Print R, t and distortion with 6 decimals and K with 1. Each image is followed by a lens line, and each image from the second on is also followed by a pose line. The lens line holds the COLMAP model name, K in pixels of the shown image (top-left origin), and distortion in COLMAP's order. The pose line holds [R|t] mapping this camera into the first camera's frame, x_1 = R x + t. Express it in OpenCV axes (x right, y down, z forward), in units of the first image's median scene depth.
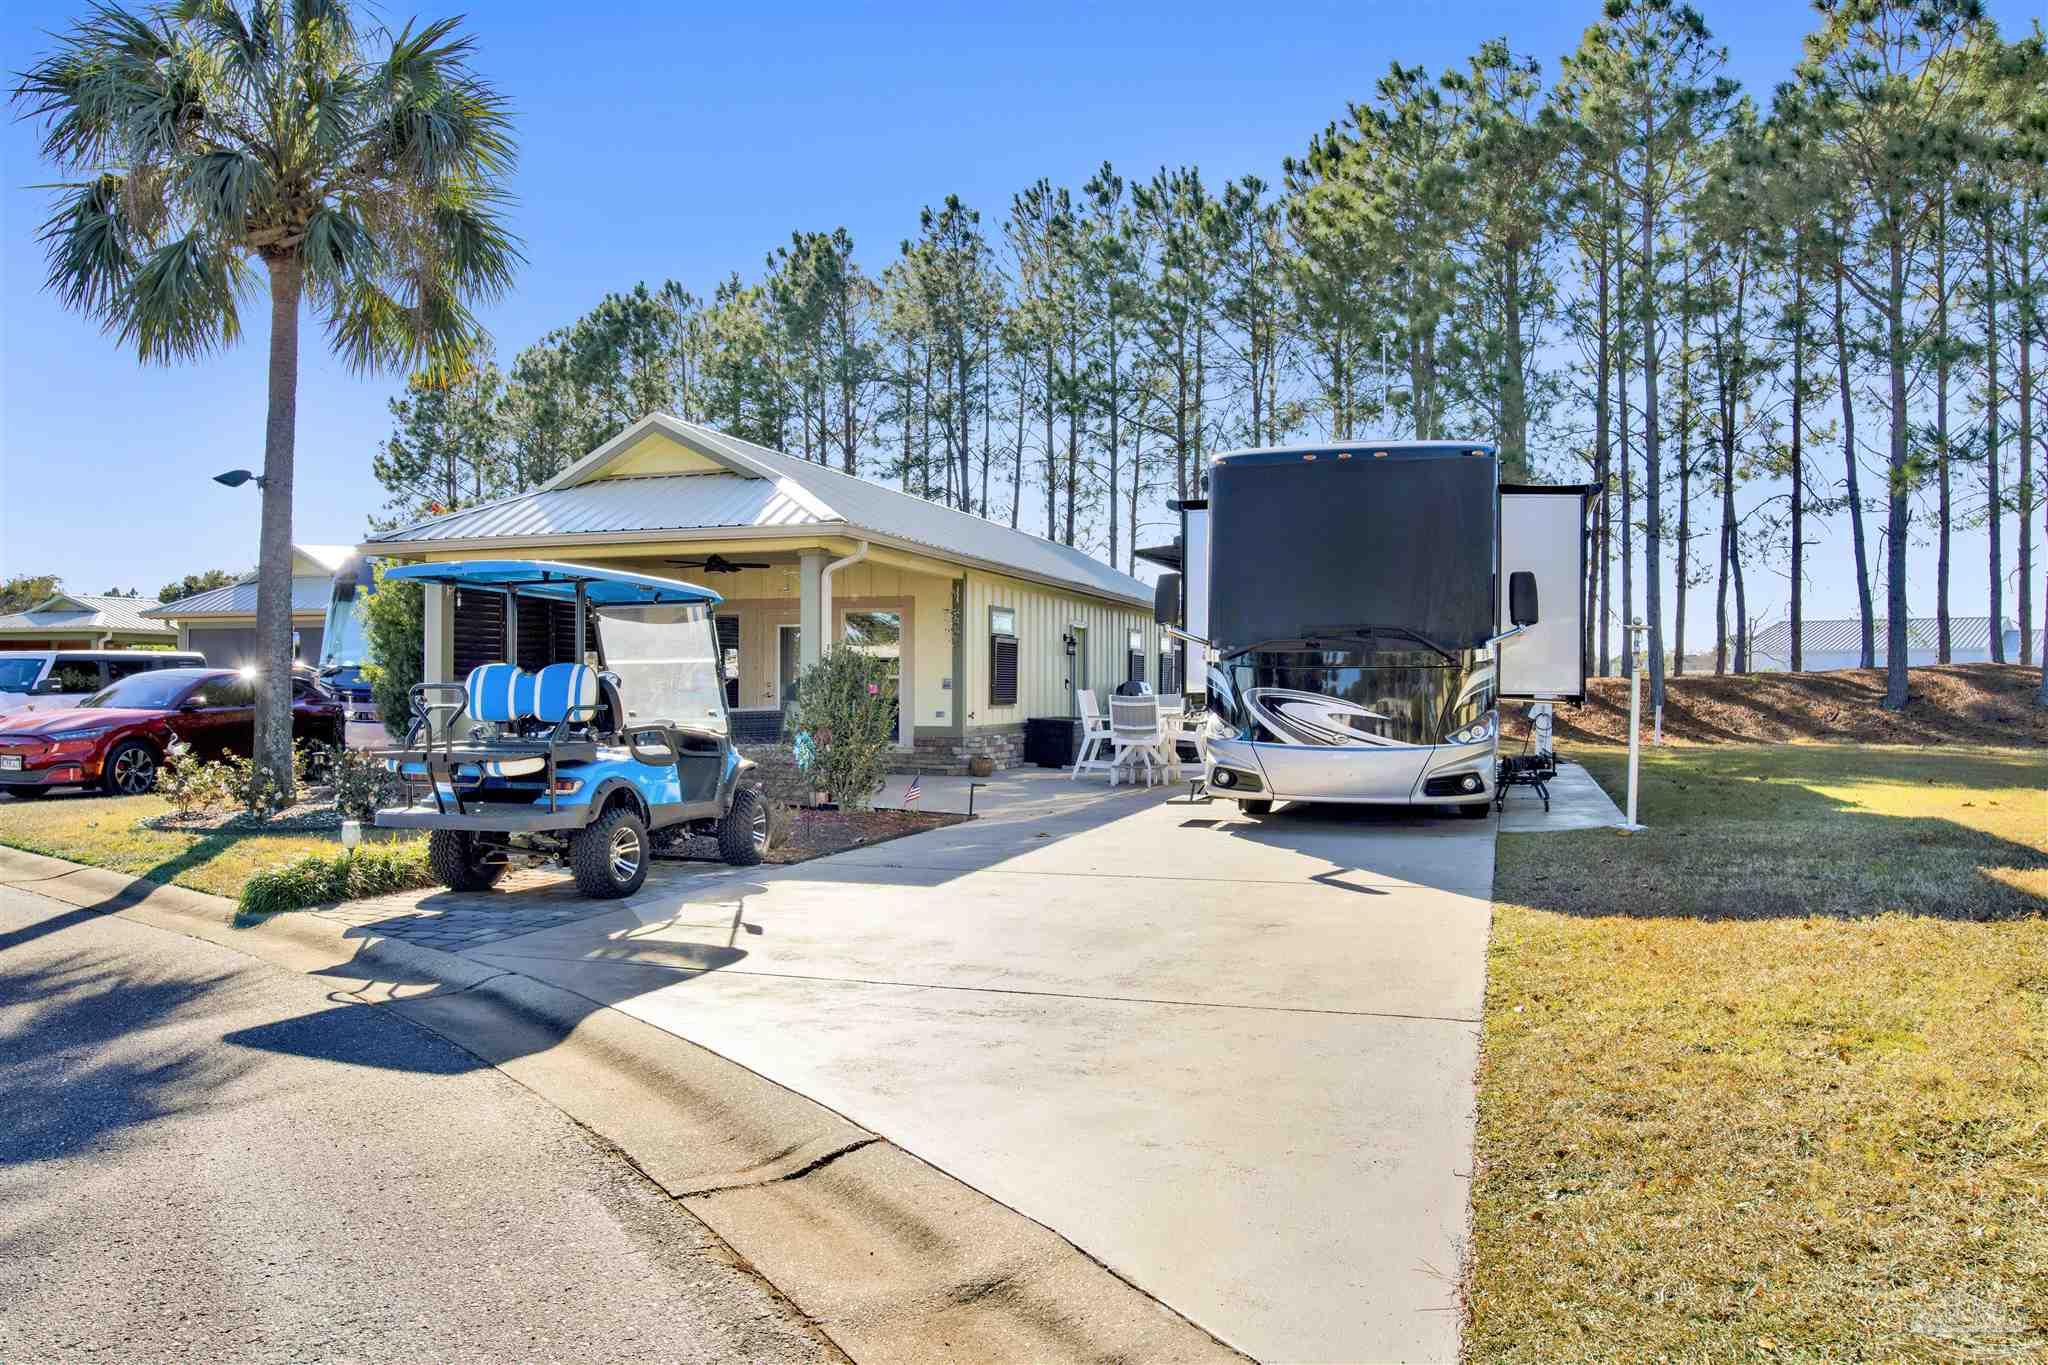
lens RADIAL K [[1458.8, 0, 1014.5], [0, 1458.8, 676.8], [0, 0, 1]] dist [-0.044826, -0.002124]
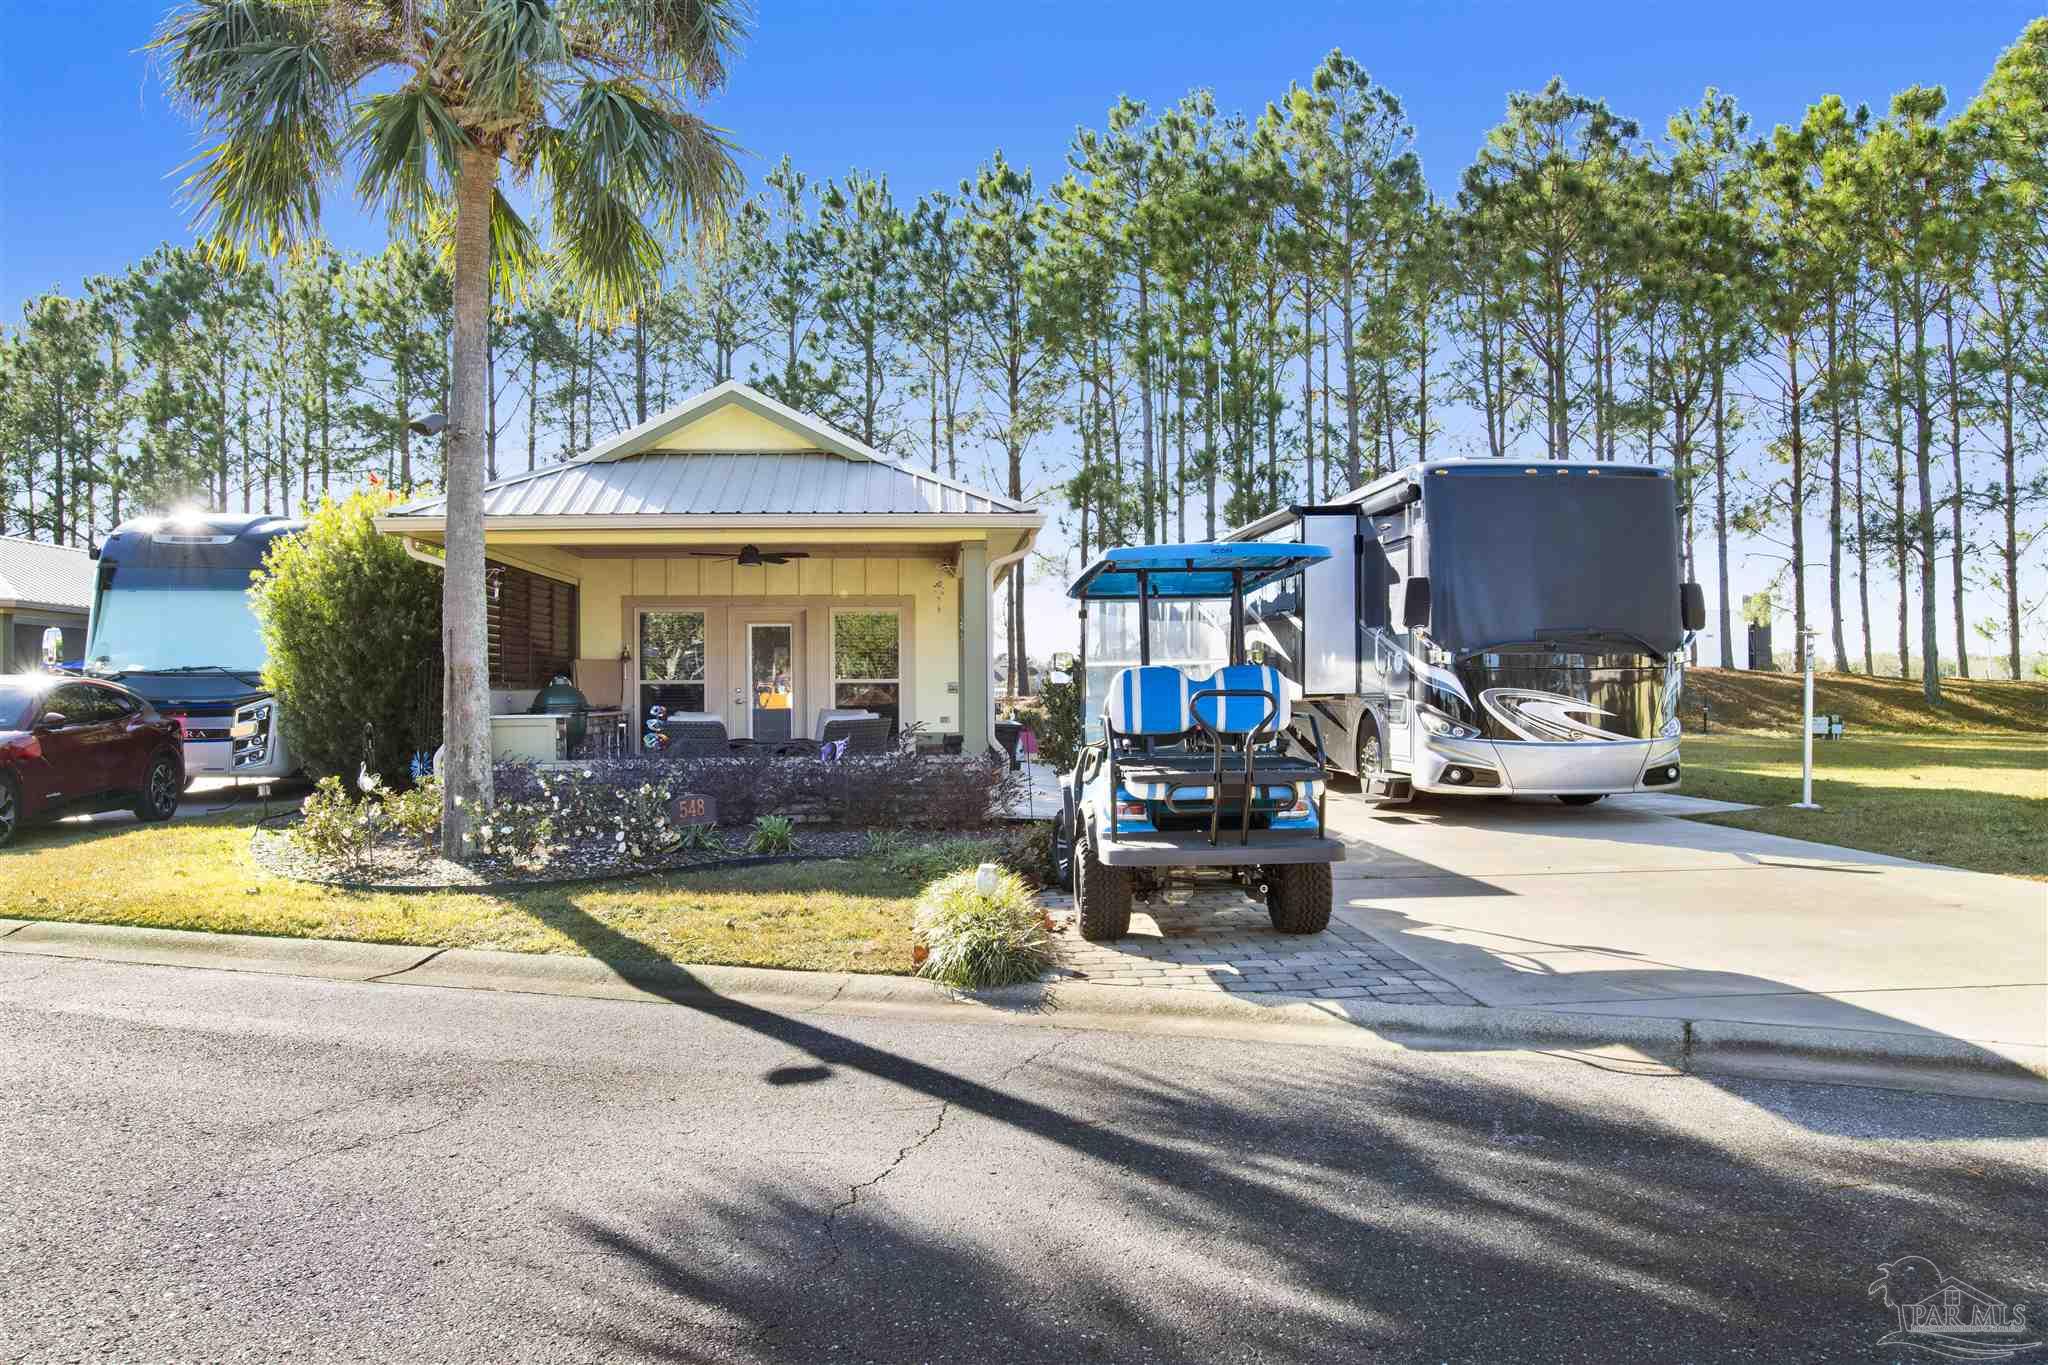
lens RADIAL K [[1410.6, 0, 1011.6], [0, 1410.6, 671.6], [0, 0, 1]] dist [-0.034885, -0.003427]
pose [[0.924972, -0.004300, 0.380011, -0.487148], [0.006159, 0.999974, -0.003675, -0.002497], [-0.379985, 0.005740, 0.924975, 0.177976]]
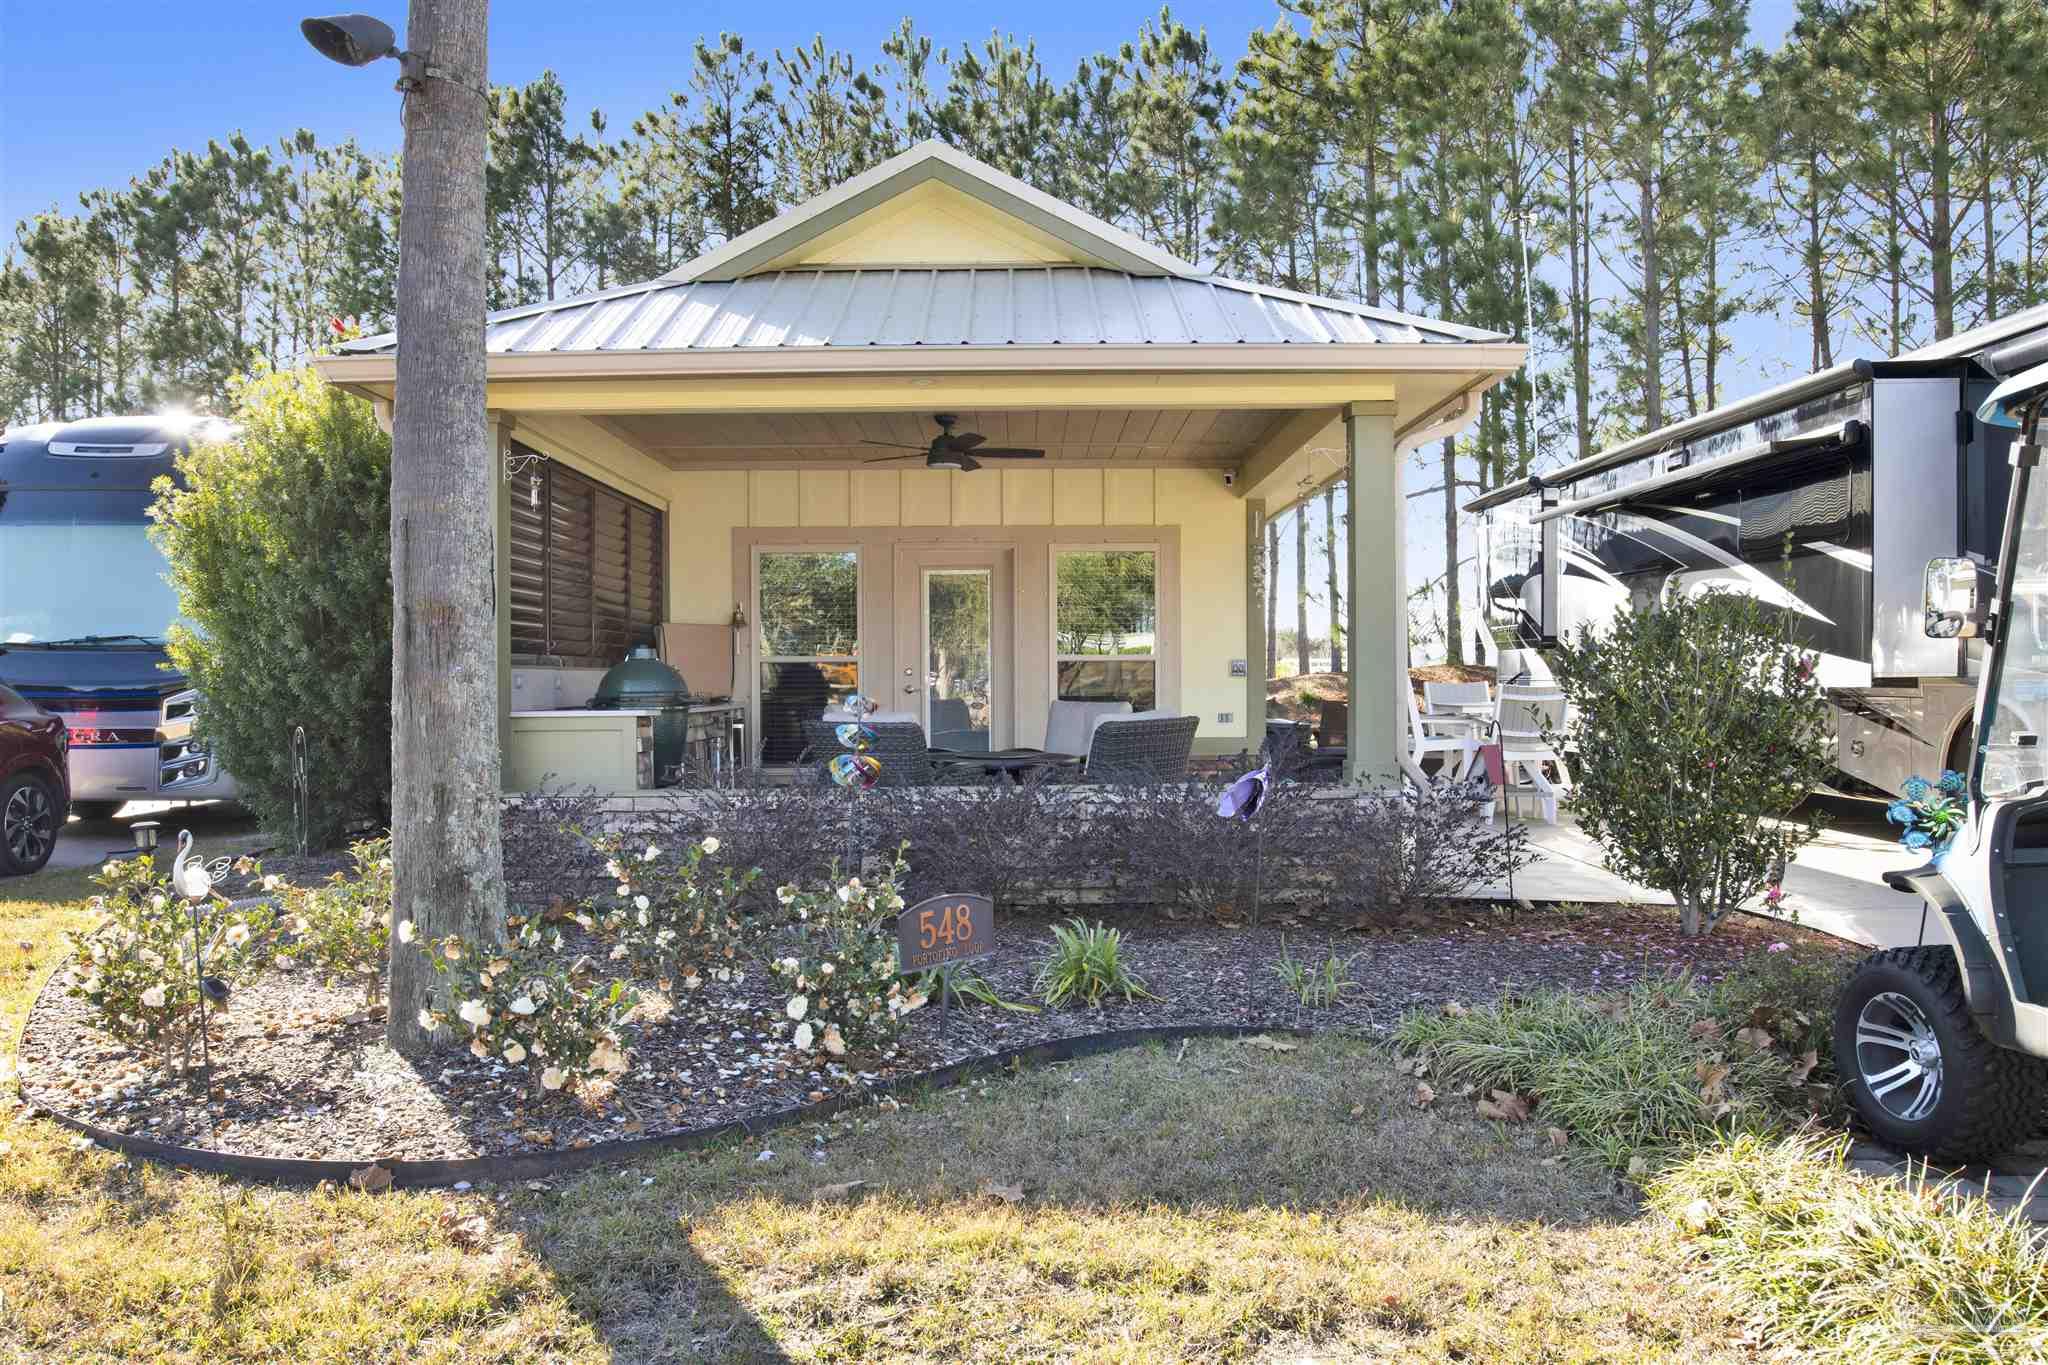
lens RADIAL K [[1524.2, 0, 1023.5], [0, 1524.2, 680.8], [0, 0, 1]] dist [-0.050776, 0.011655]
pose [[0.945755, -0.008494, 0.324770, -0.460562], [0.005587, 0.999936, 0.009881, 0.004608], [-0.324833, -0.007530, 0.945741, 0.564945]]
